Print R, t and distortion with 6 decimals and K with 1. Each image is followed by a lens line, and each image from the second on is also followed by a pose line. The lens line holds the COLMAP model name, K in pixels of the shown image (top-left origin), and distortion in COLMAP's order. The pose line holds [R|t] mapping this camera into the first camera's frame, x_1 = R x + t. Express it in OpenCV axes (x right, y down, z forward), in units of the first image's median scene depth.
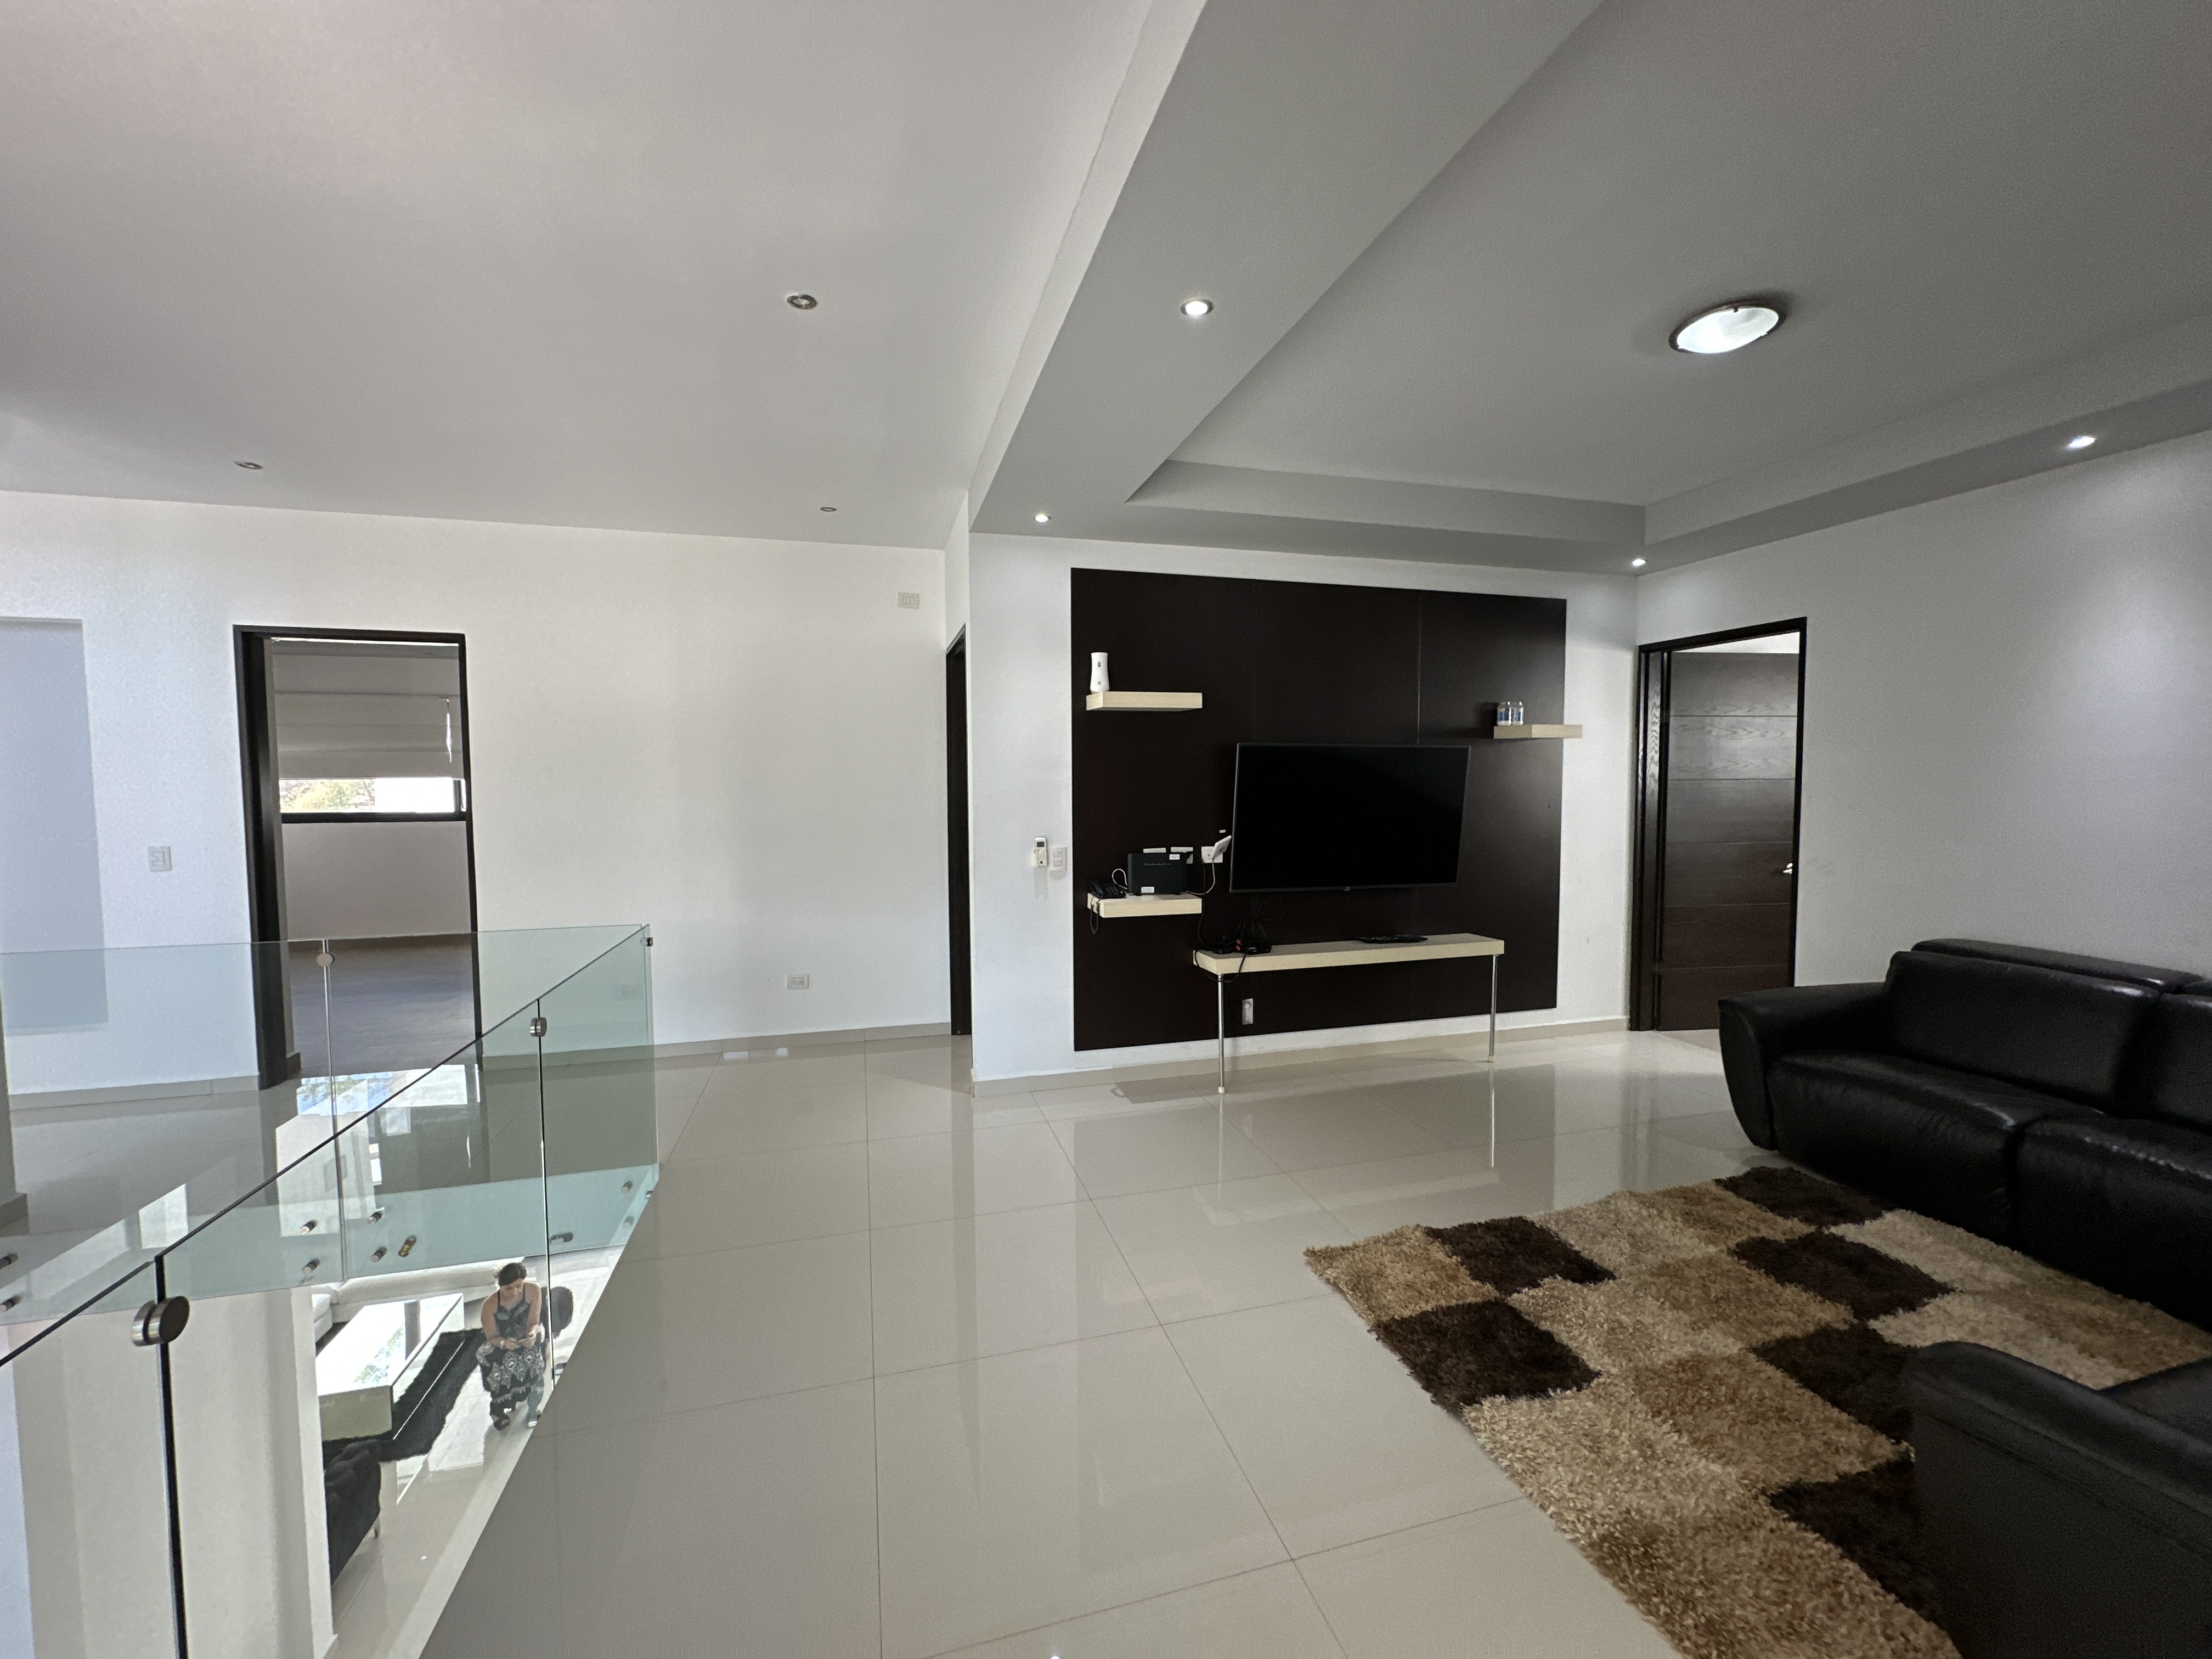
lens RADIAL K [[890.5, 0, 1107.1], [0, 890.5, 833.3], [0, 0, 1]] dist [0.002948, -0.000011]
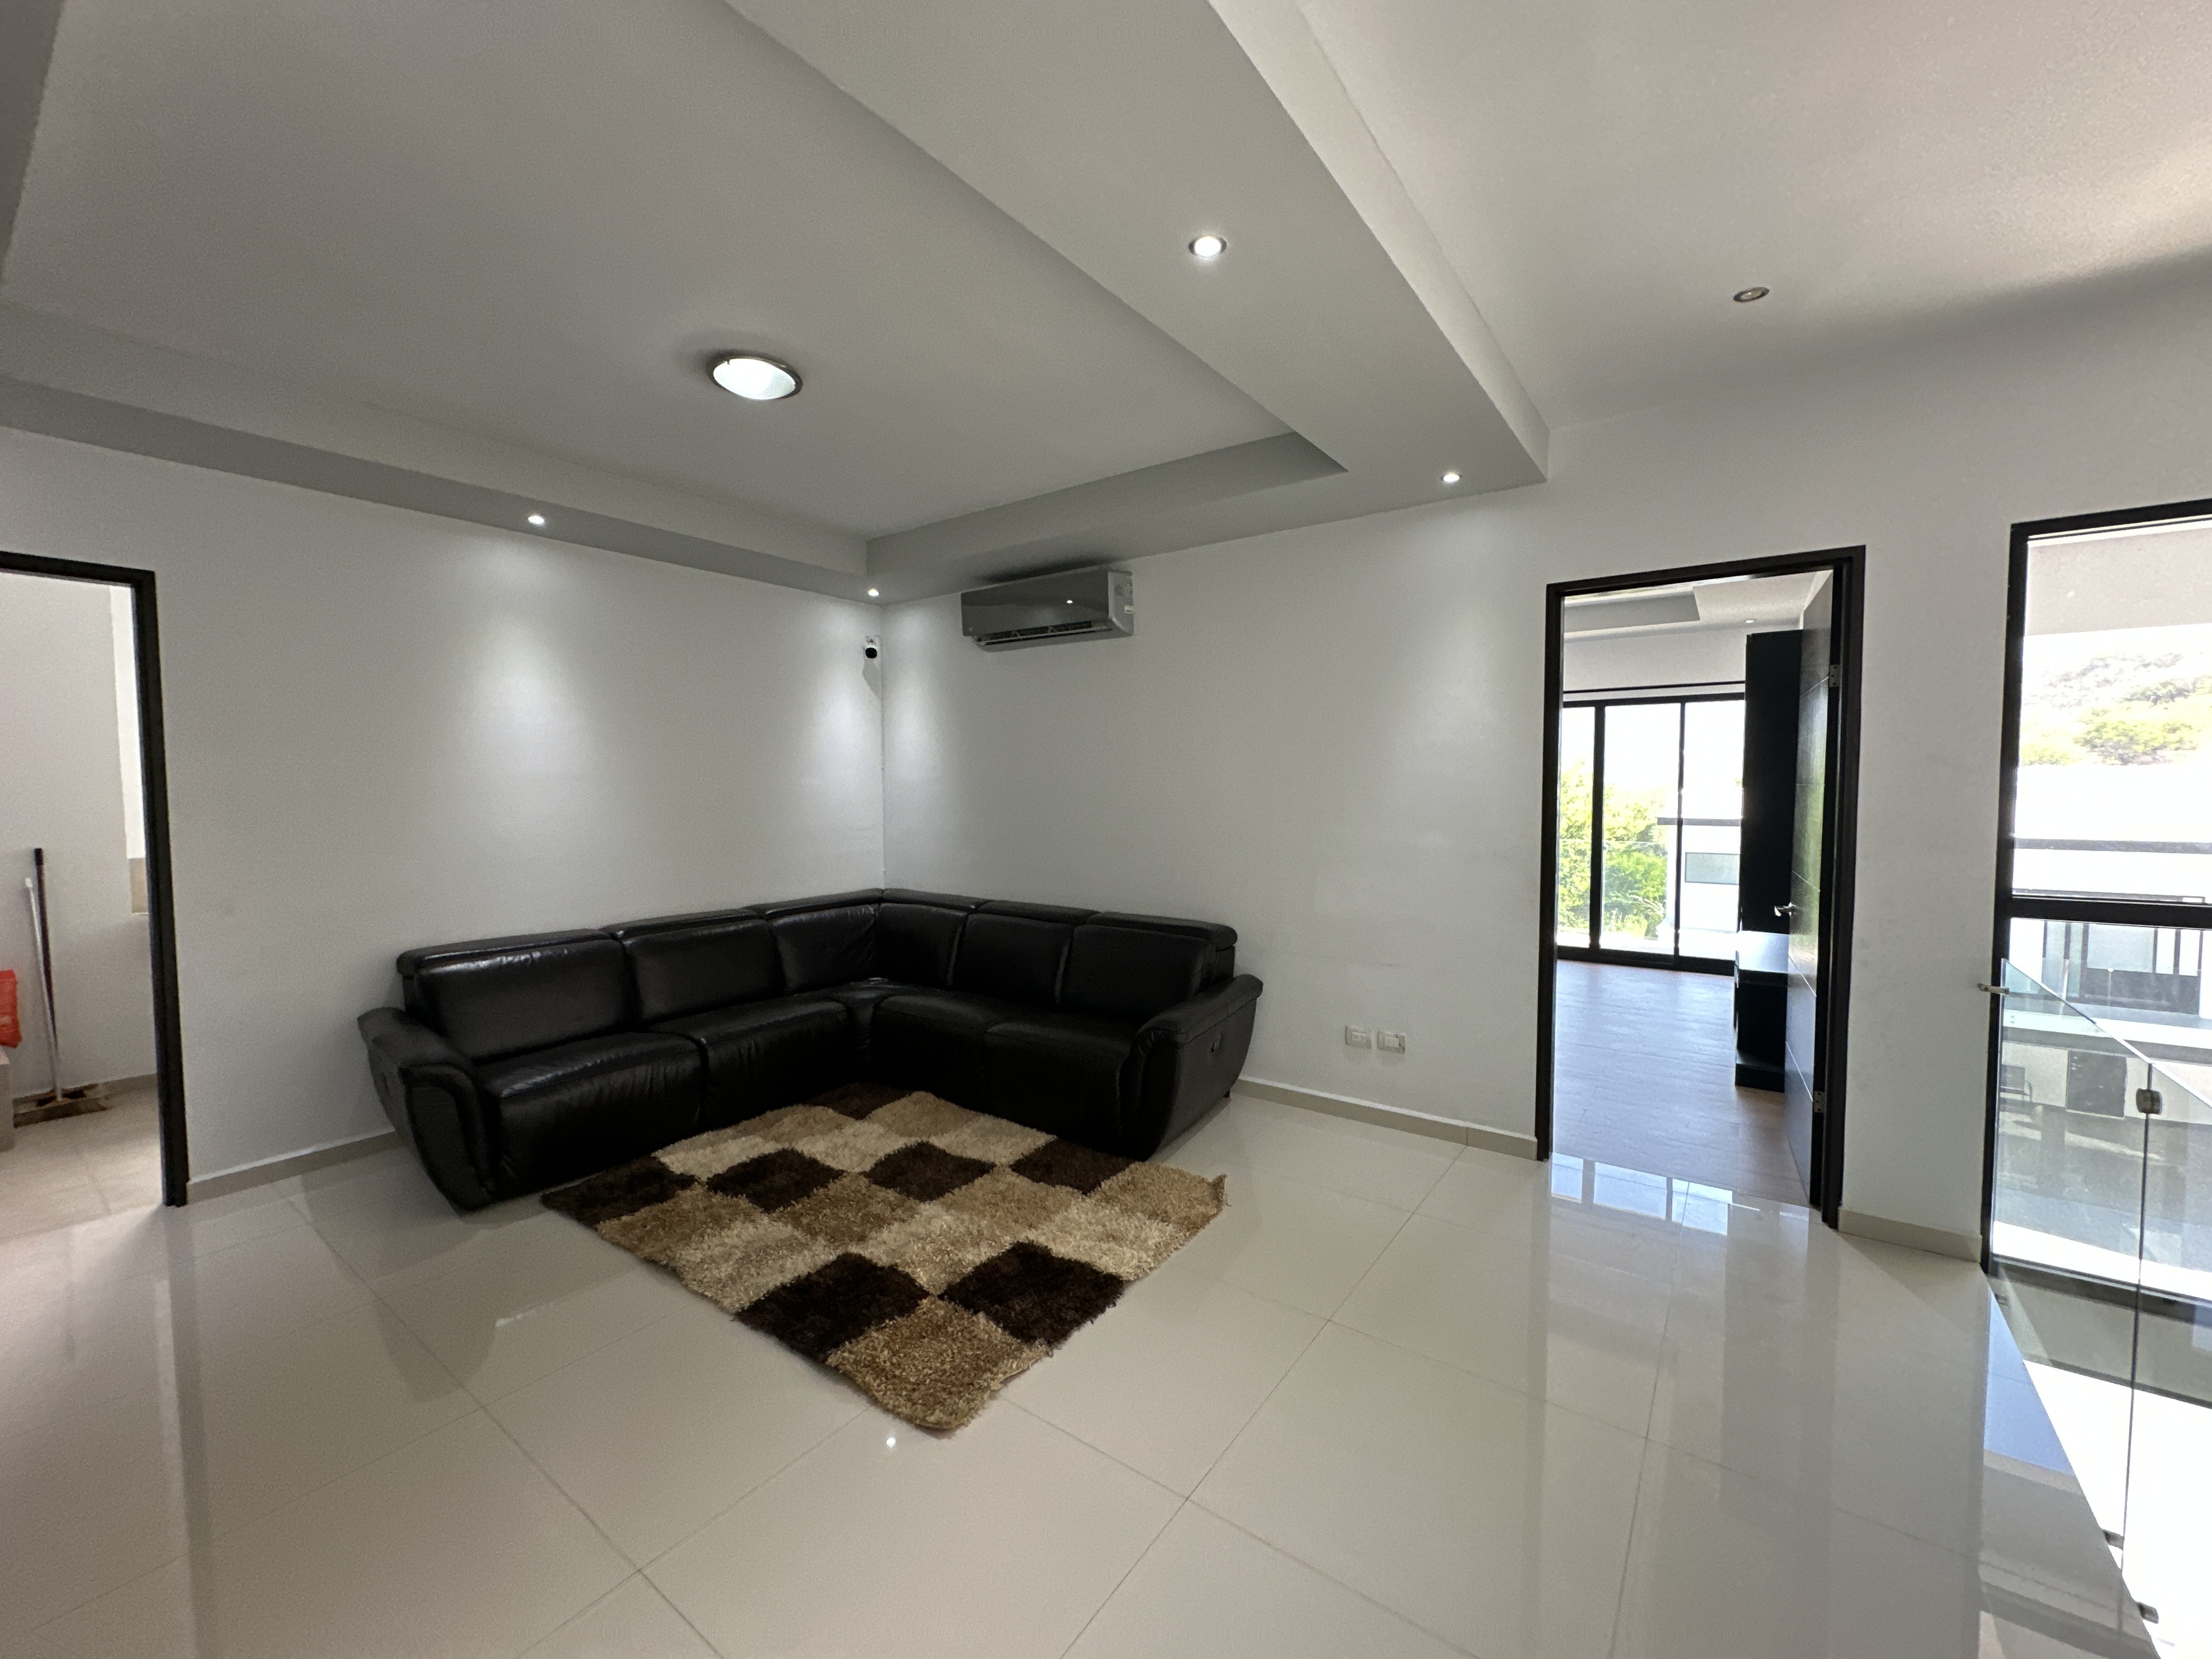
lens RADIAL K [[890.5, 0, 1106.4], [0, 890.5, 823.2], [0, 0, 1]] dist [0.002948, -0.000011]
pose [[-0.614095, -0.019190, 0.788999, -0.454098], [0.058953, 0.995796, 0.070104, -0.068935], [-0.787027, 0.089564, -0.610382, 1.381967]]
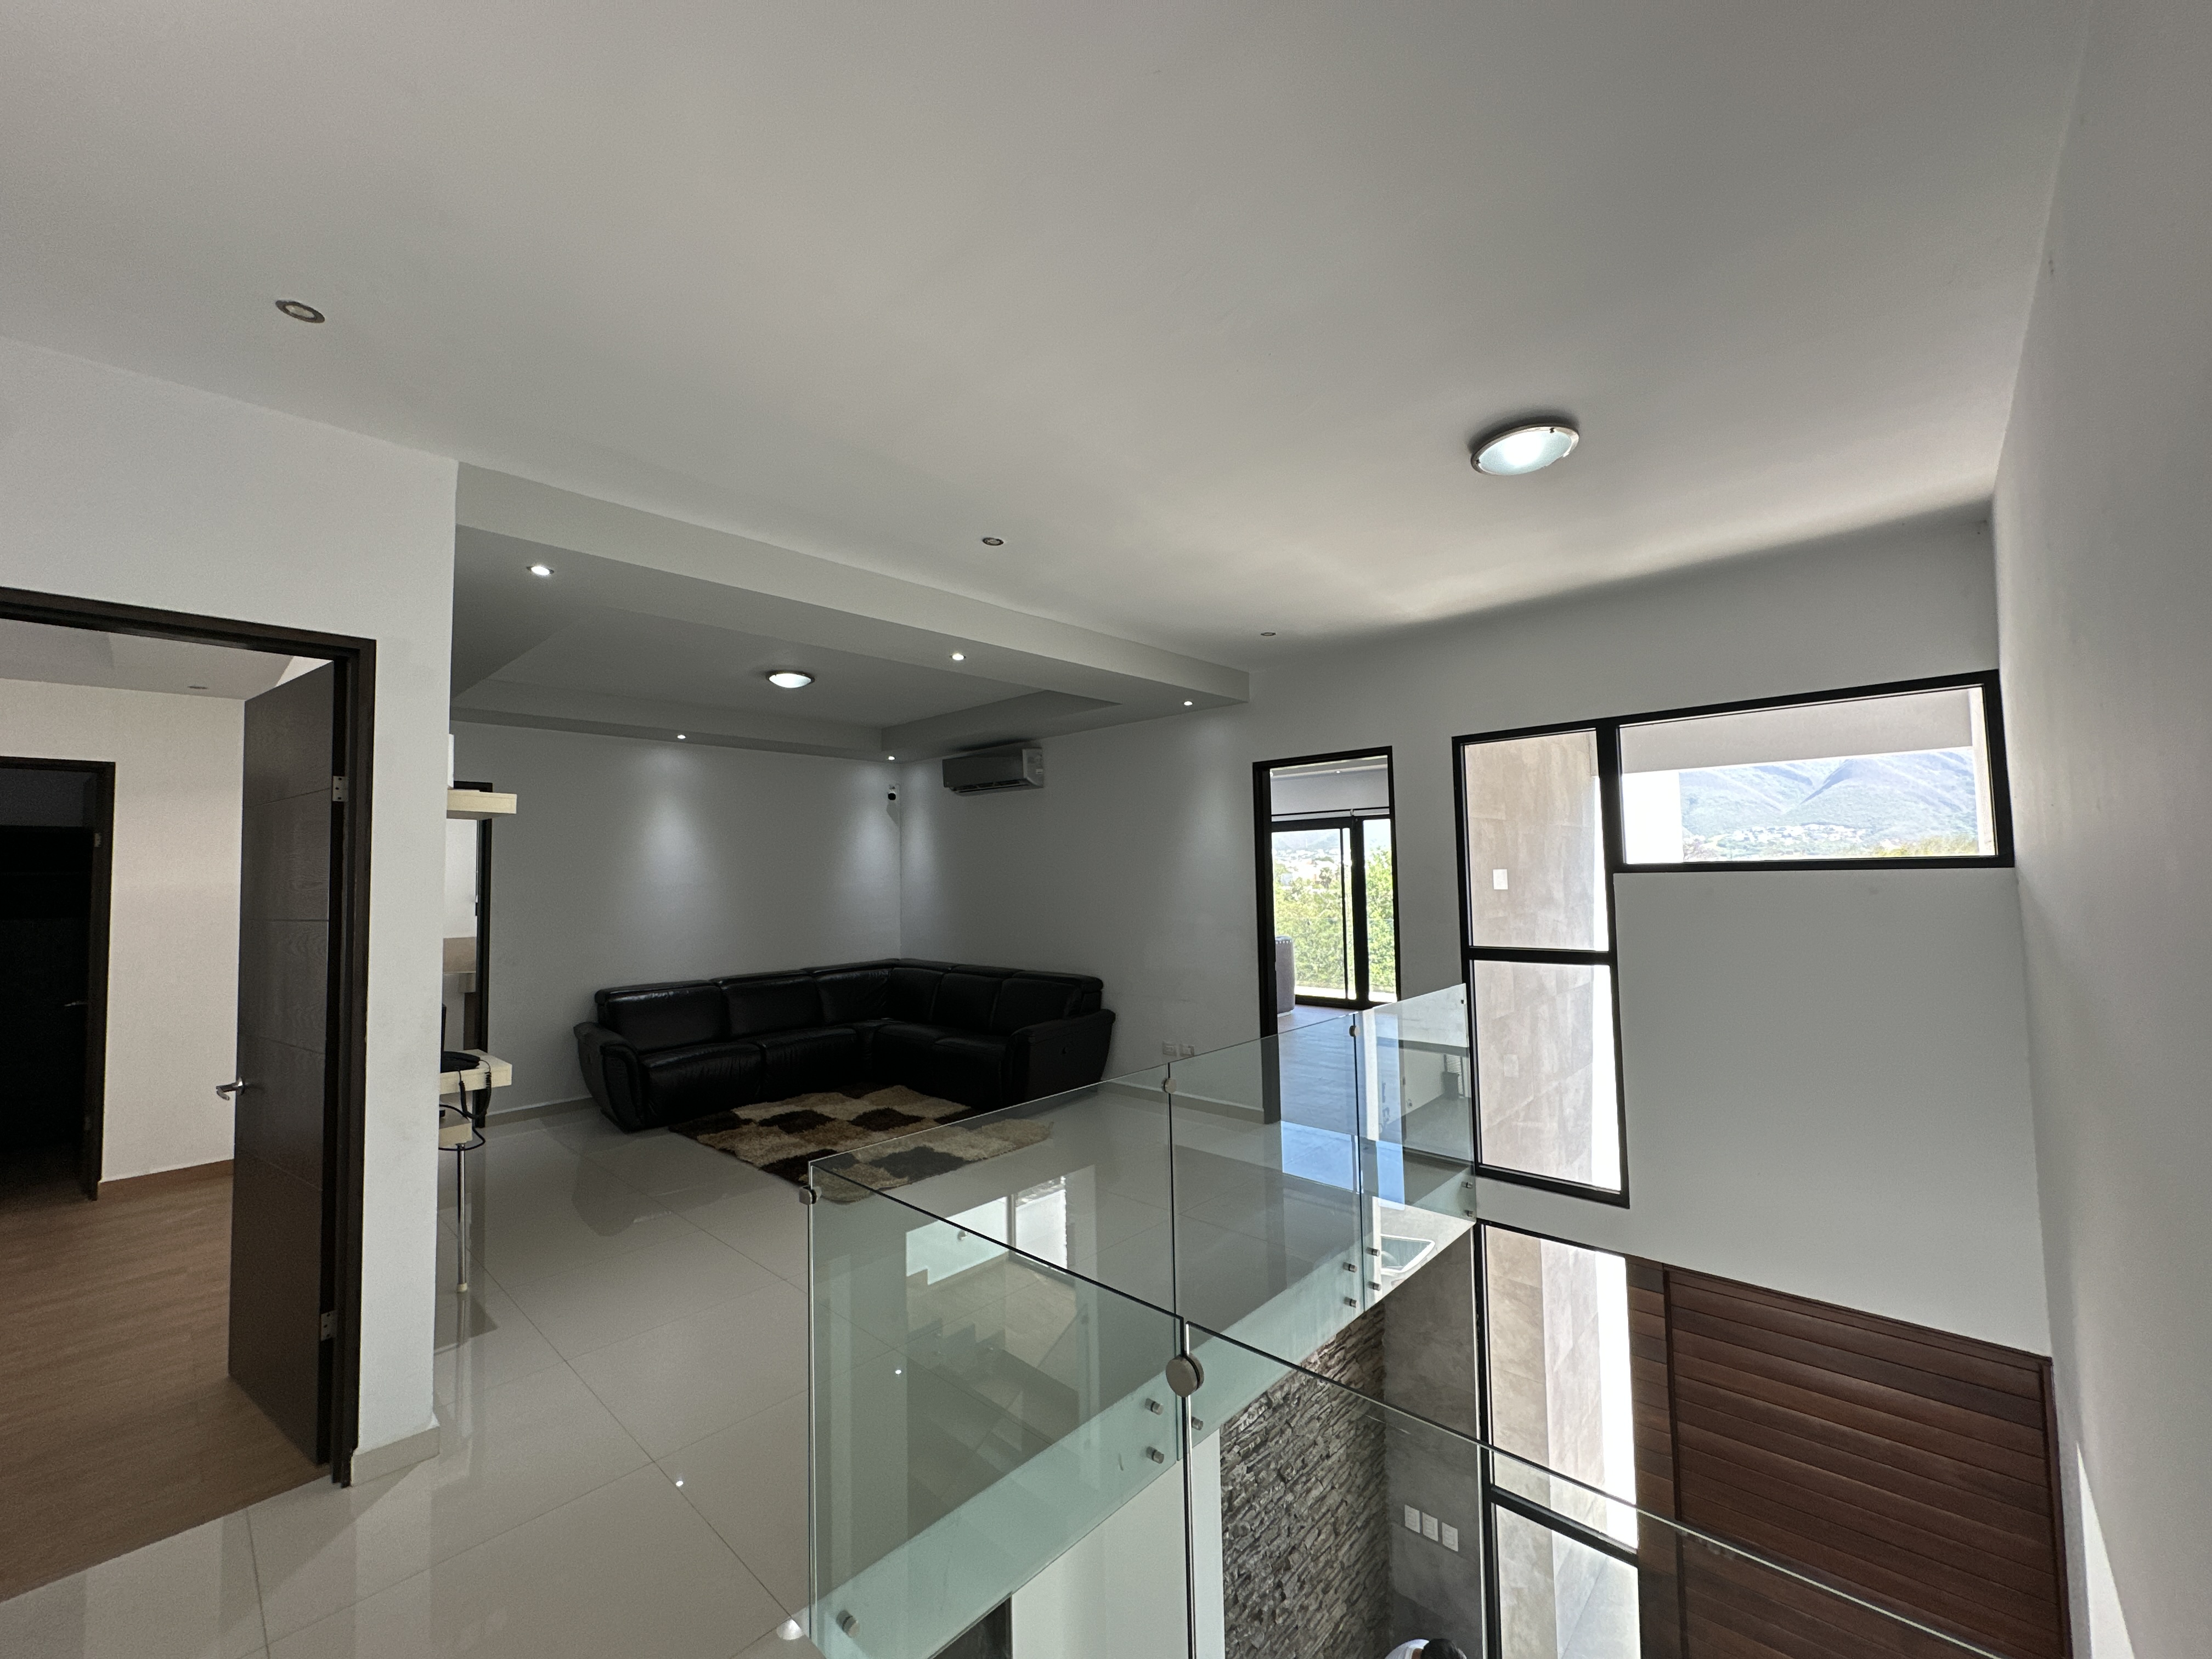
lens RADIAL K [[890.5, 0, 1103.3], [0, 890.5, 830.0], [0, 0, 1]] dist [0.002948, -0.000011]
pose [[-0.514038, 0.068699, 0.855012, -1.445236], [0.073028, 0.996674, -0.036177, -0.073799], [-0.854653, 0.043843, -0.517345, 1.475062]]
